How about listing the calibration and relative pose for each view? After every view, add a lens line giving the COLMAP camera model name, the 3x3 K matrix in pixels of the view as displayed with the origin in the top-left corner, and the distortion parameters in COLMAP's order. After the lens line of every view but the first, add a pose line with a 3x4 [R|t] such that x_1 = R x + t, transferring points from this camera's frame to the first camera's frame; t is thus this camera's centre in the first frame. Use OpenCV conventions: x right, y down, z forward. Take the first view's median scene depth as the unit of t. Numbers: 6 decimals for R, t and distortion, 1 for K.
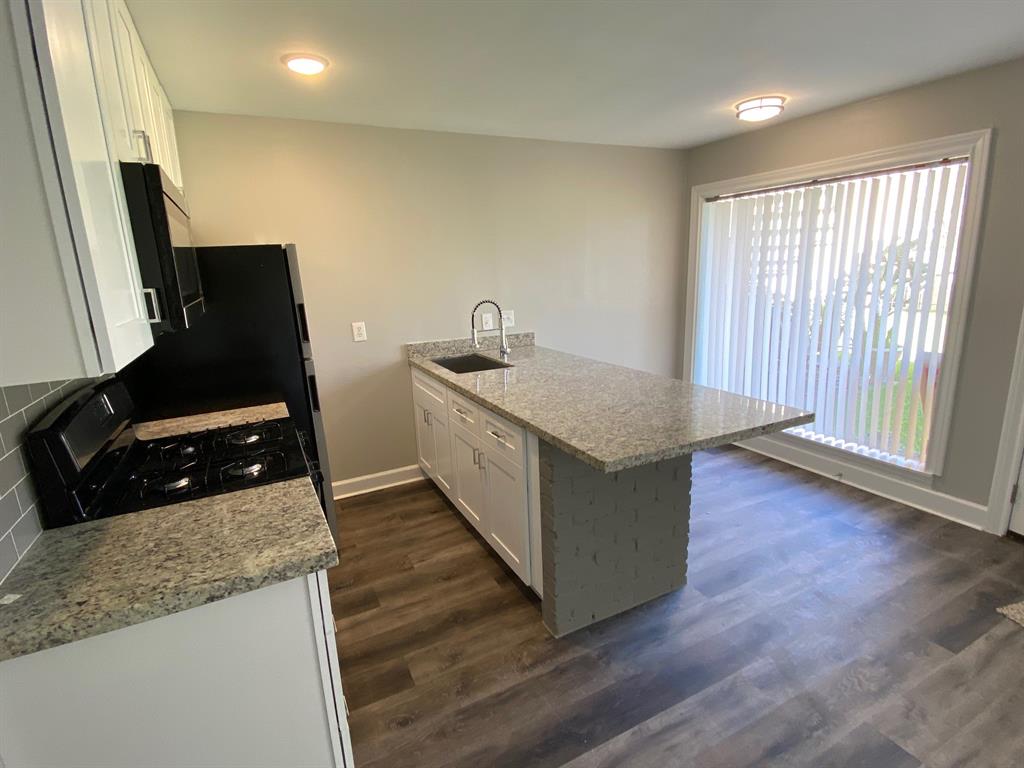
lens RADIAL K [[507.3, 0, 518.7], [0, 507.3, 387.5], [0, 0, 1]] dist [0.020653, -0.022453]
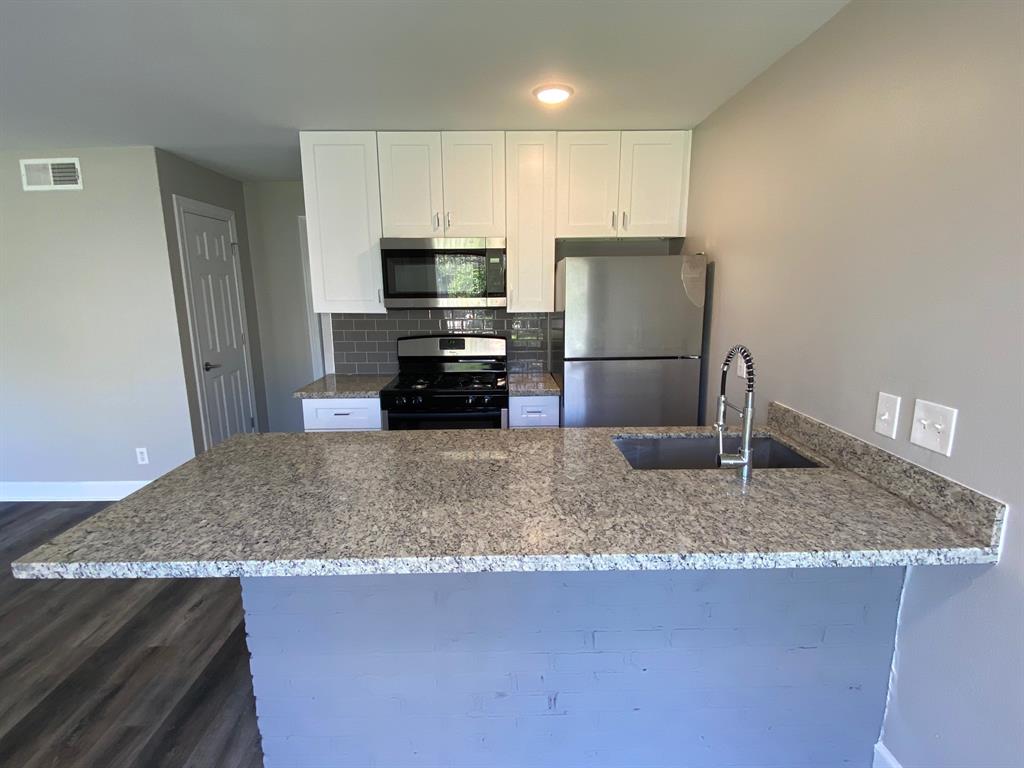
lens RADIAL K [[507.3, 0, 509.6], [0, 507.3, 381.4], [0, 0, 1]] dist [0.020653, -0.022453]
pose [[-0.450063, 0.210018, -0.867949, 0.732445], [-0.177514, 0.931513, 0.317446, -0.402552], [0.875176, 0.296943, -0.381958, 1.555712]]
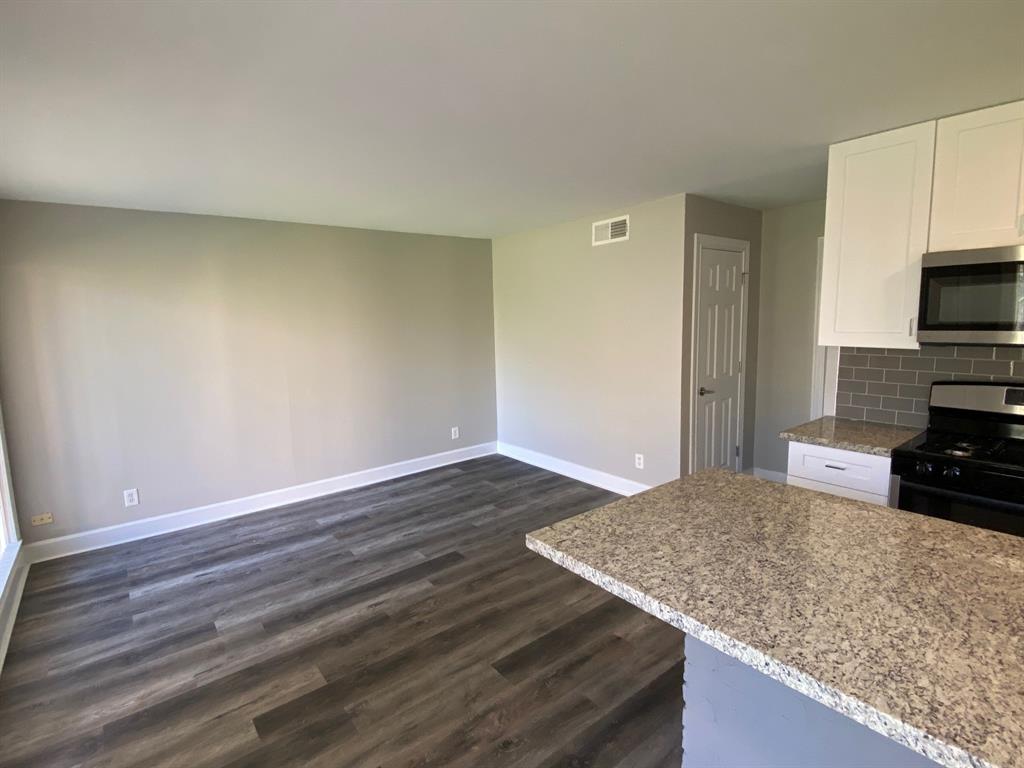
lens RADIAL K [[507.3, 0, 511.0], [0, 507.3, 381.2], [0, 0, 1]] dist [0.020653, -0.022453]
pose [[-0.981231, 0.083922, -0.173616, 0.670664], [0.017601, 0.935551, 0.352752, -0.408802], [0.192030, 0.343076, -0.919469, 1.517804]]
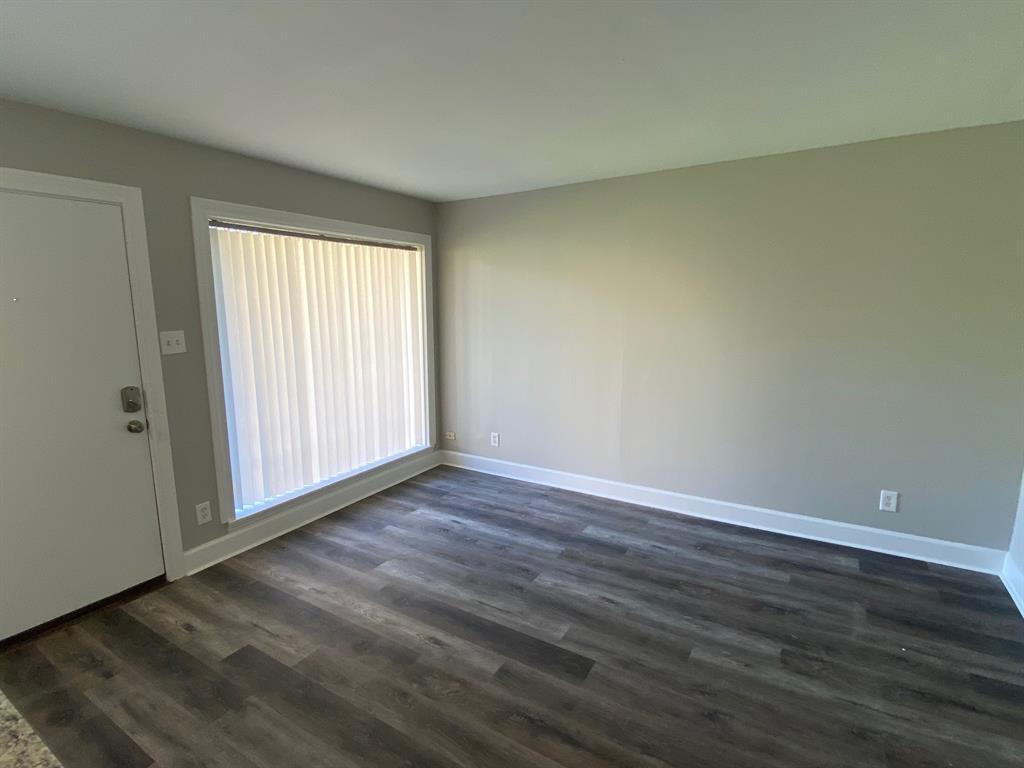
lens RADIAL K [[507.3, 0, 510.1], [0, 507.3, 381.4], [0, 0, 1]] dist [0.020653, -0.022453]
pose [[-0.504621, -0.103995, 0.857055, 0.304686], [0.225048, 0.942553, 0.246875, -0.302569], [-0.833493, 0.317457, -0.452228, 1.110882]]
